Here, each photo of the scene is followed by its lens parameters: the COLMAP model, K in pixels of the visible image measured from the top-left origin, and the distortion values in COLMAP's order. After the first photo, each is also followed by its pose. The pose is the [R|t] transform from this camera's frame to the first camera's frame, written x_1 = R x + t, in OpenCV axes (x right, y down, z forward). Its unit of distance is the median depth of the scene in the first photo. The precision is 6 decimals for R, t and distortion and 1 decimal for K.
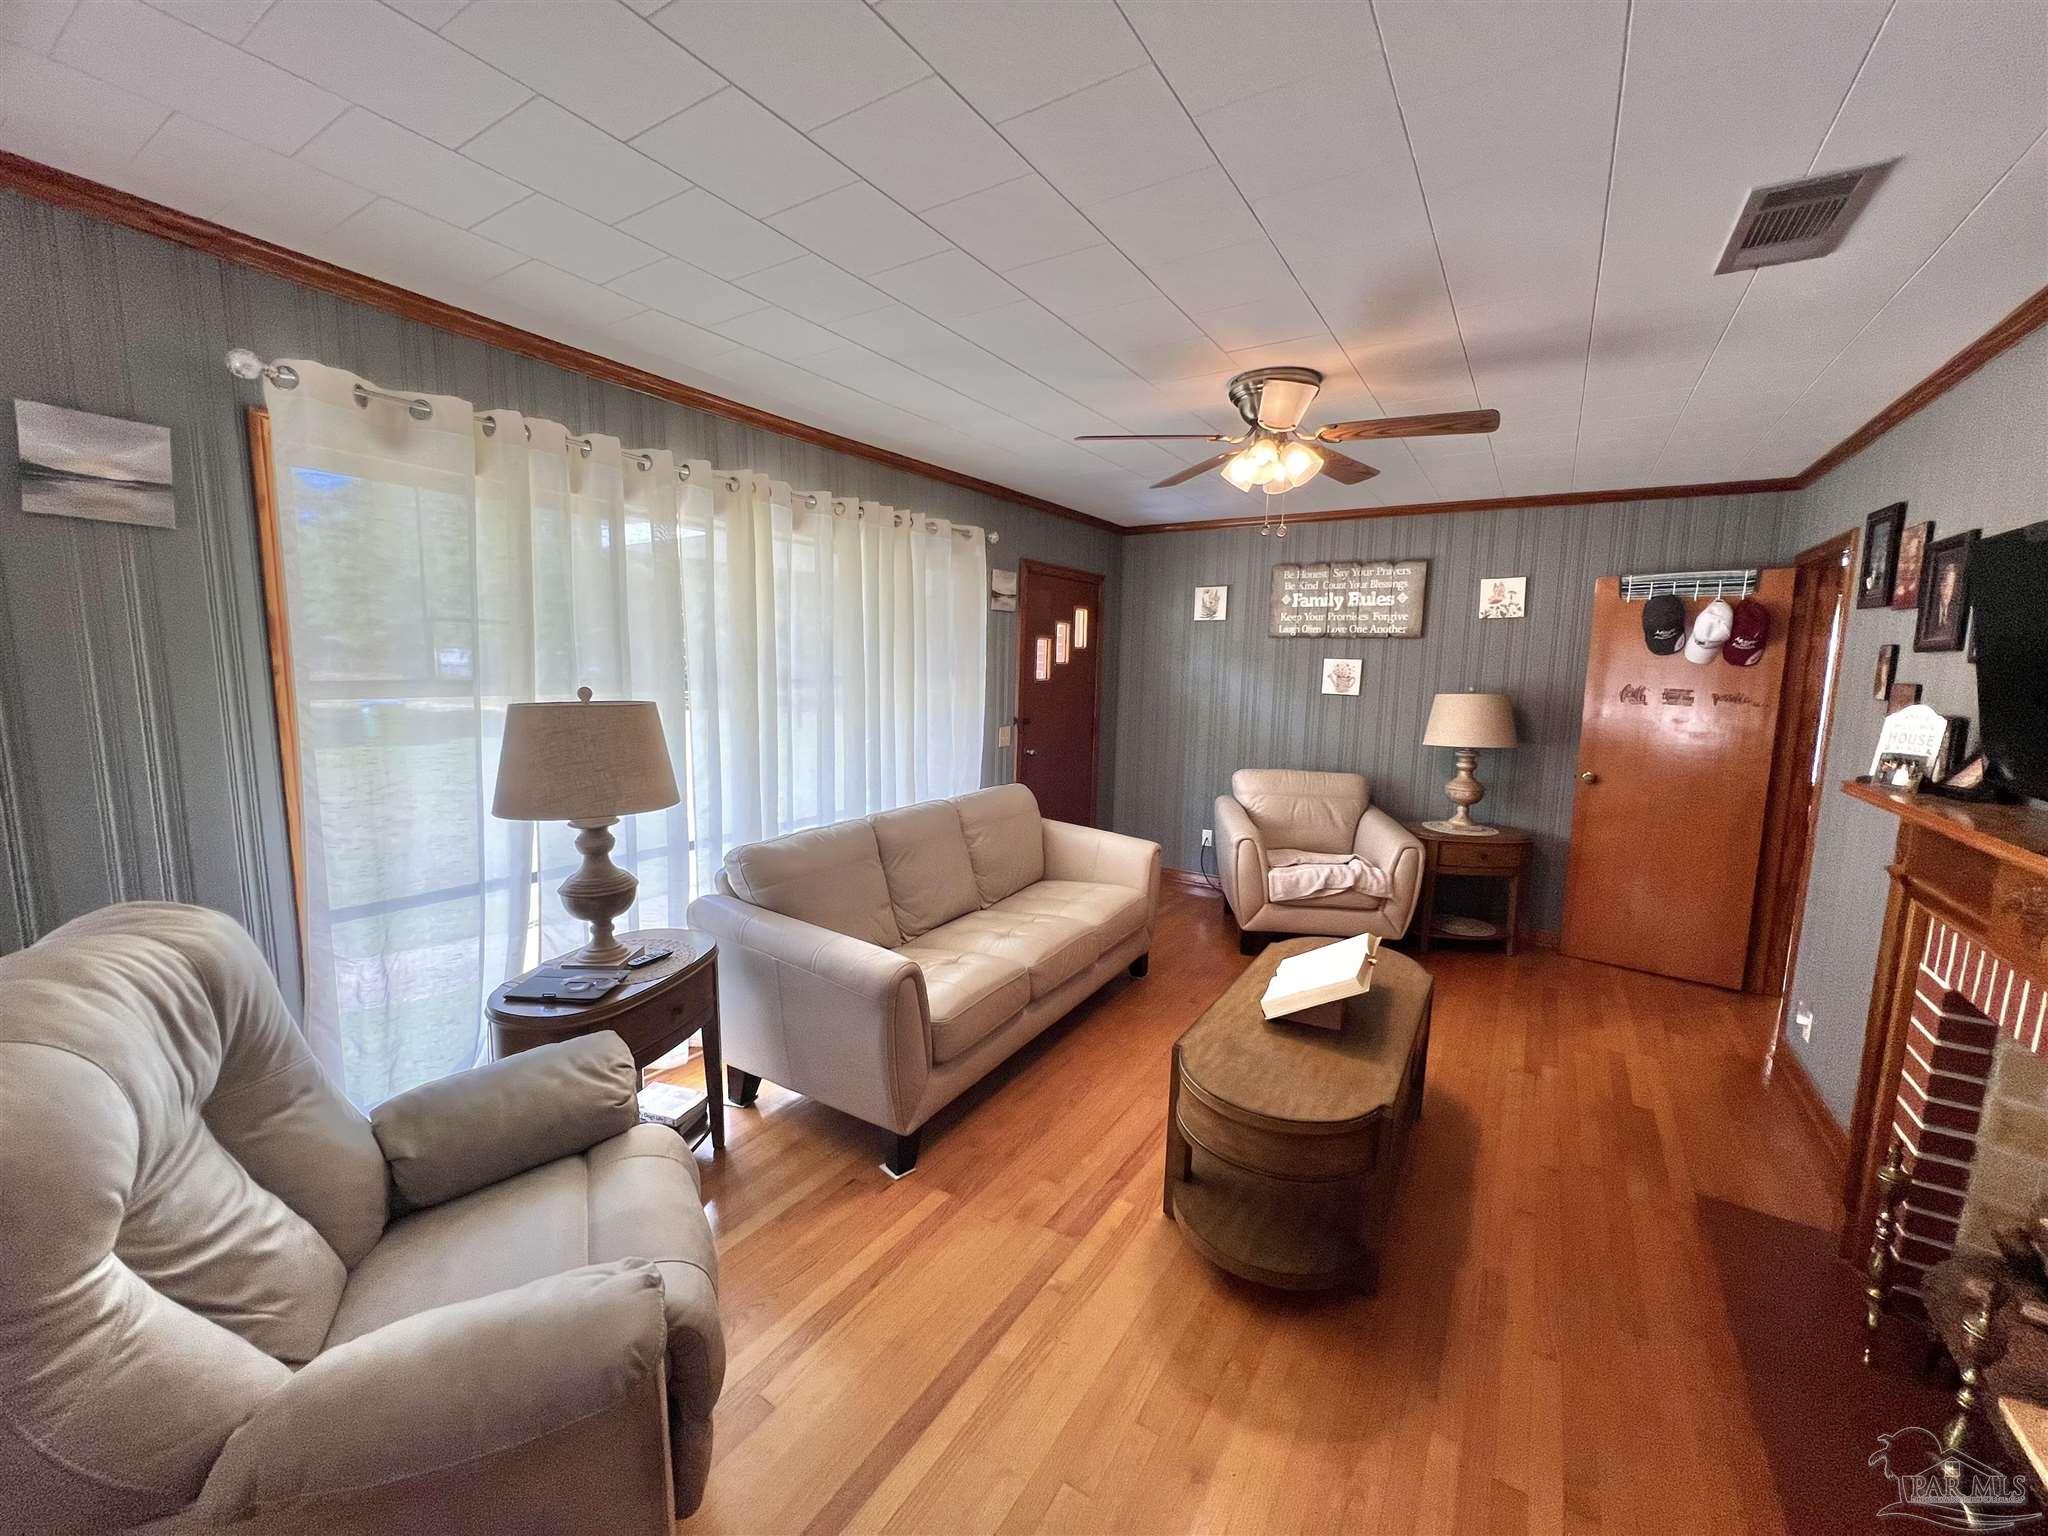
lens RADIAL K [[817.4, 0, 1029.3], [0, 817.4, 766.8], [0, 0, 1]] dist [-0.004289, 0.002064]
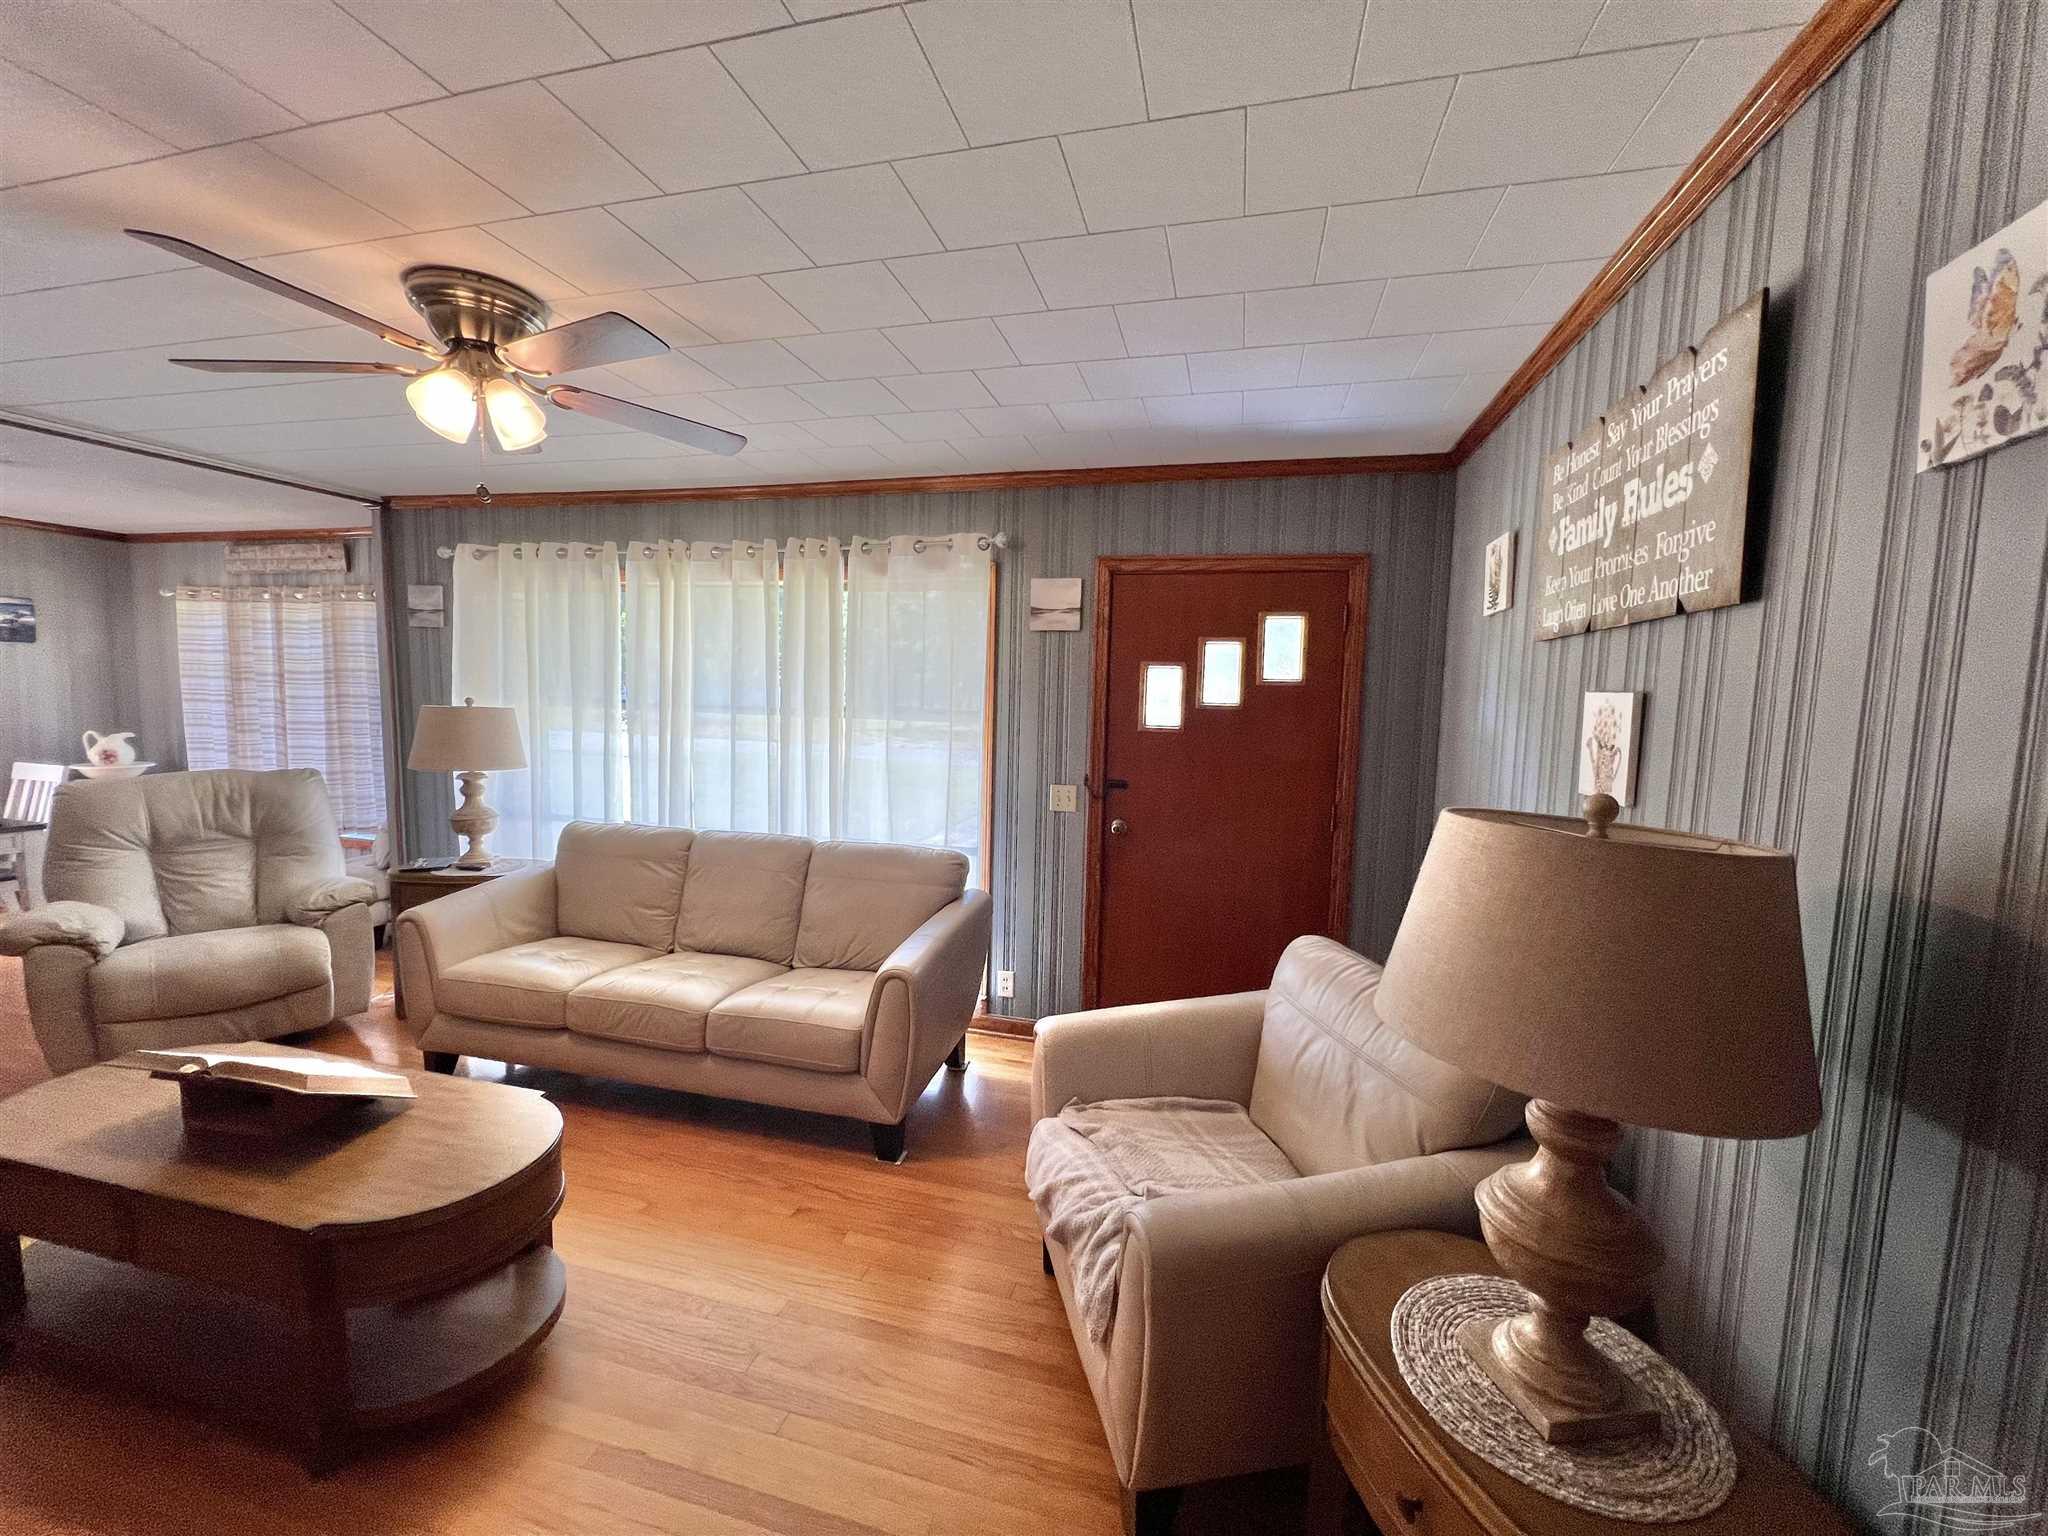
lens RADIAL K [[817.4, 0, 1030.2], [0, 817.4, 757.9], [0, 0, 1]] dist [-0.004289, 0.002064]
pose [[0.304827, 0.067371, -0.950022, 0.658478], [-0.147557, 0.988791, 0.022775, -0.085001], [0.940908, 0.133240, 0.311351, 0.727227]]
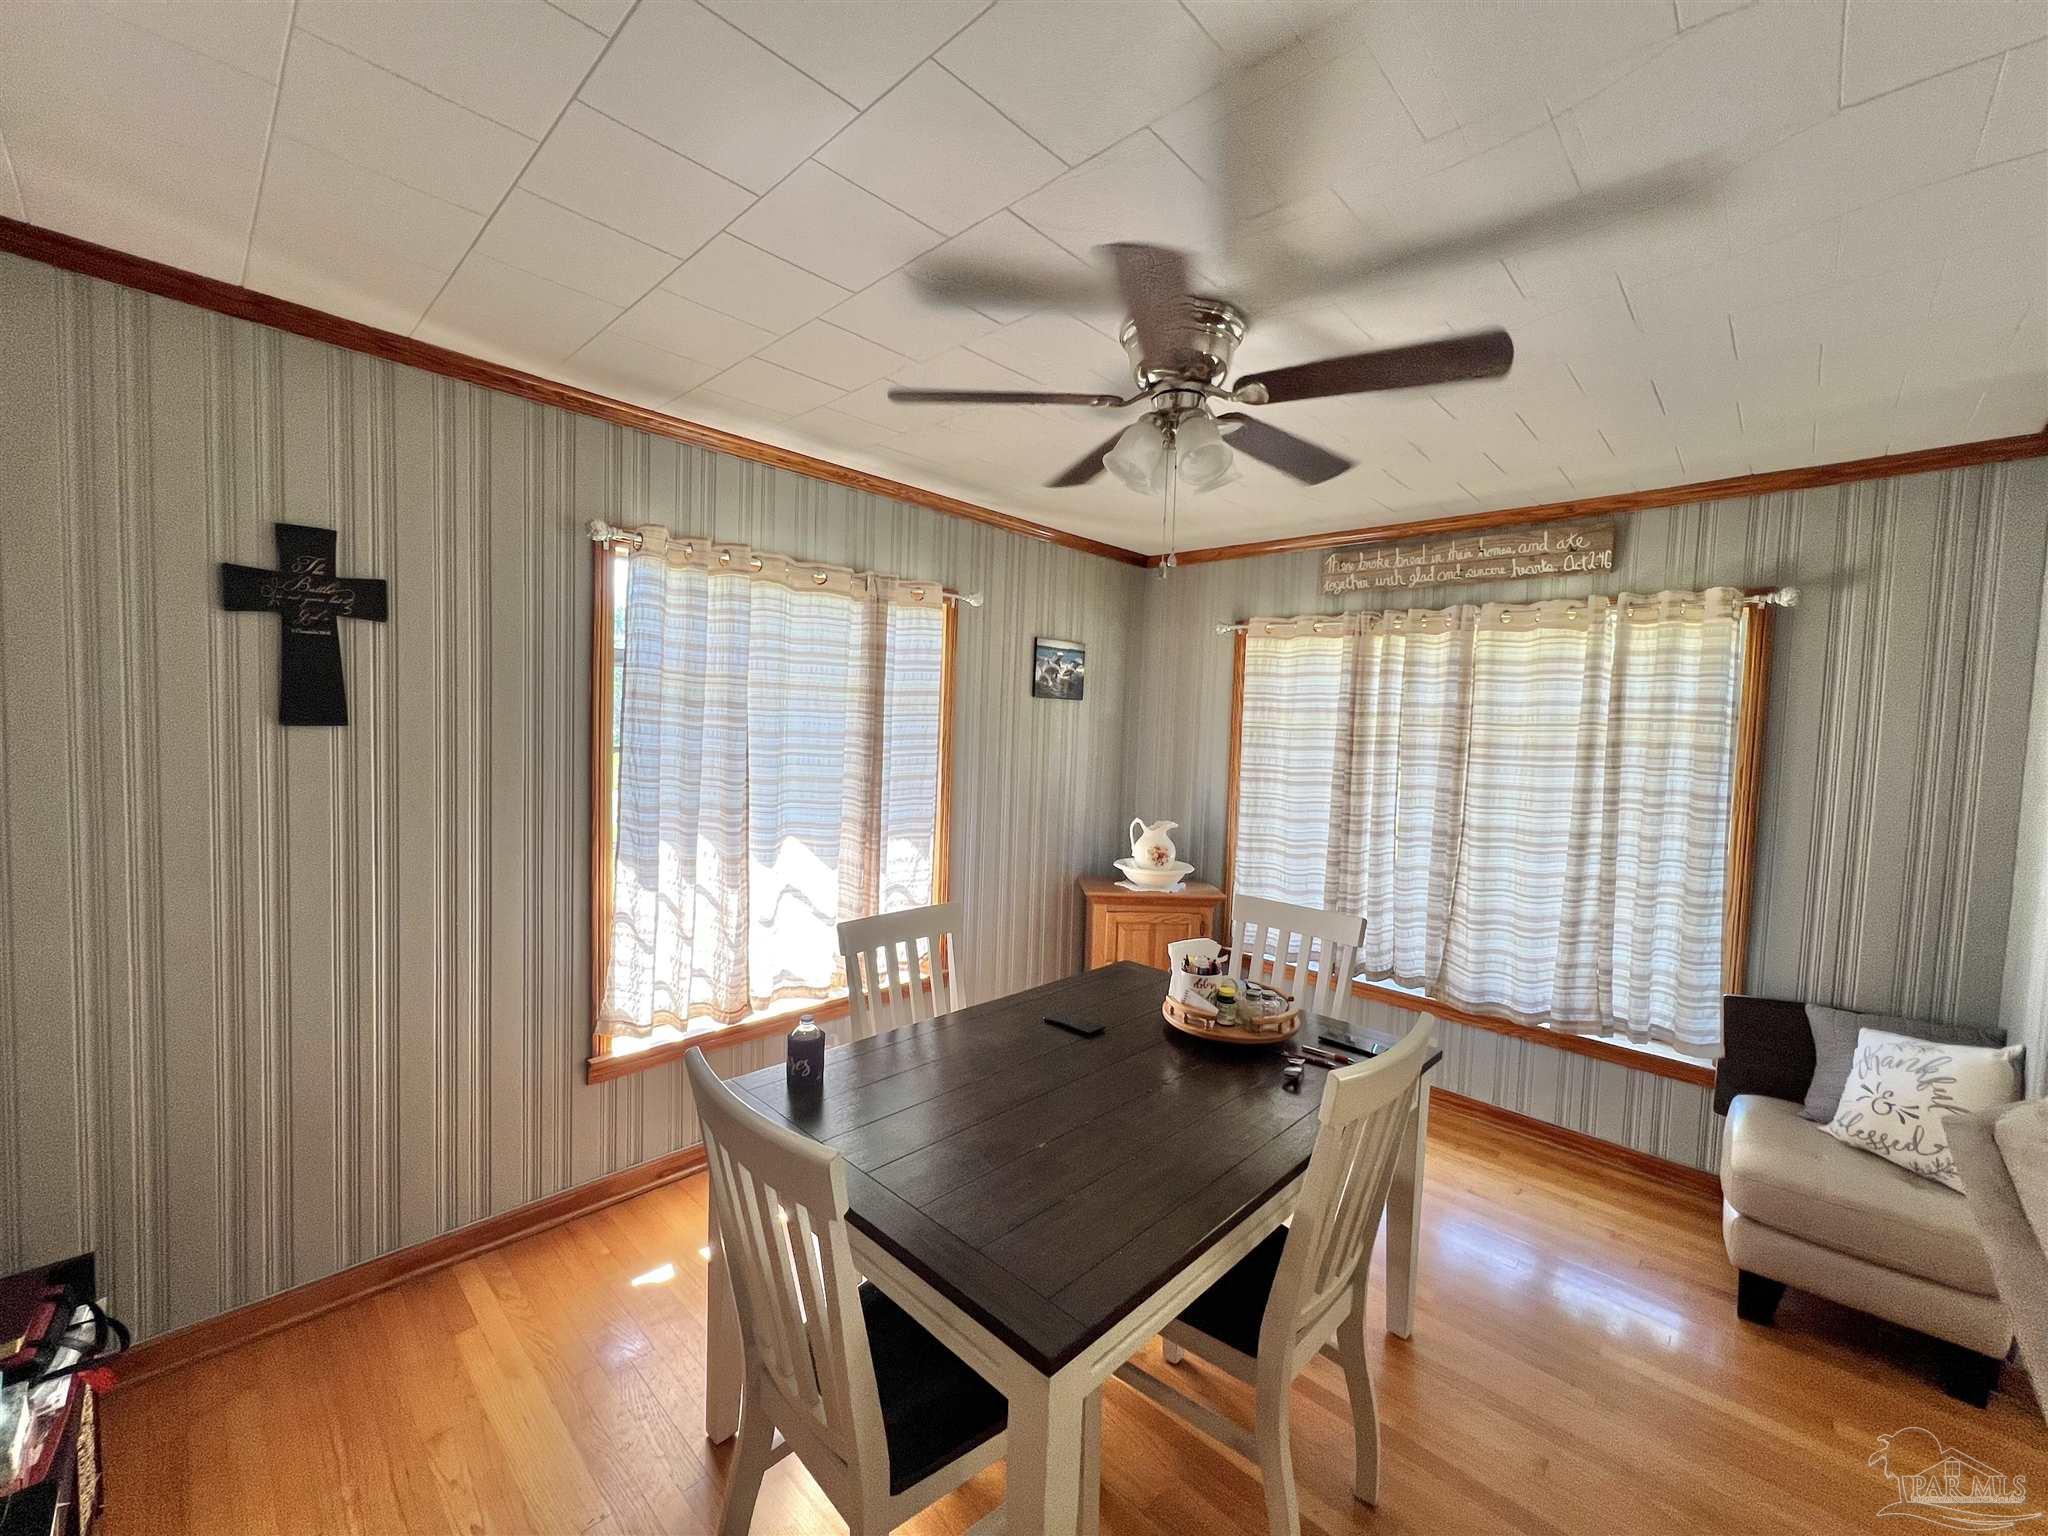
lens RADIAL K [[817.4, 0, 1025.5], [0, 817.4, 764.9], [0, 0, 1]] dist [-0.004289, 0.002064]
pose [[-0.199258, 0.022220, -0.979695, 0.558089], [-0.169503, 0.983892, 0.056790, -0.069320], [0.965176, 0.177377, -0.192282, 0.594443]]
